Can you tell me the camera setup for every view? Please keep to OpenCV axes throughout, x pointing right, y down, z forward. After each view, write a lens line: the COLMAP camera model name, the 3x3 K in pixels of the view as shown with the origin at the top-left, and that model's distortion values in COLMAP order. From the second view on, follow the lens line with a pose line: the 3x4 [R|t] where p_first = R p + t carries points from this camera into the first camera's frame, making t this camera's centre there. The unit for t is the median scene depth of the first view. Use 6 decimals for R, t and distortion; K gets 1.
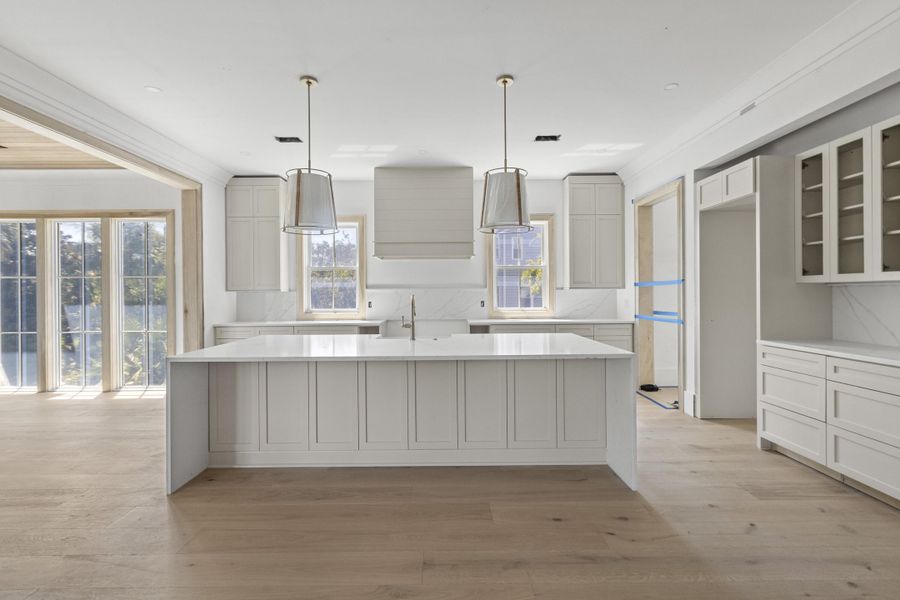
lens RADIAL K [[410.8, 0, 445.8], [0, 410.8, 295.1], [0, 0, 1]] dist [0.001987, -0.000368]
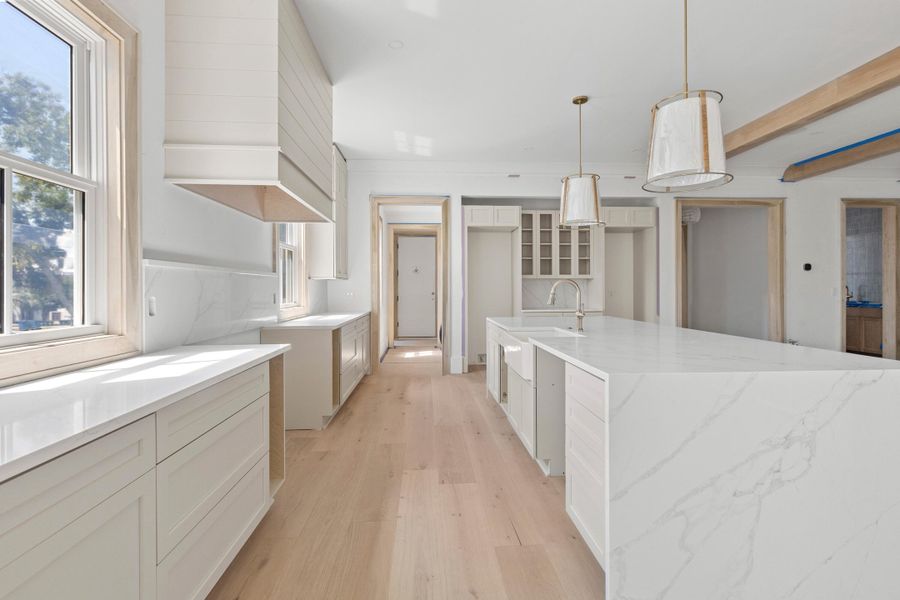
lens RADIAL K [[410.8, 0, 450.2], [0, 410.8, 289.0], [0, 0, 1]] dist [0.001987, -0.000368]
pose [[-0.062899, 0.005841, 0.998003, -0.650923], [0.011842, 0.999917, -0.005106, 0.015700], [-0.997950, 0.011497, -0.062963, 0.942817]]
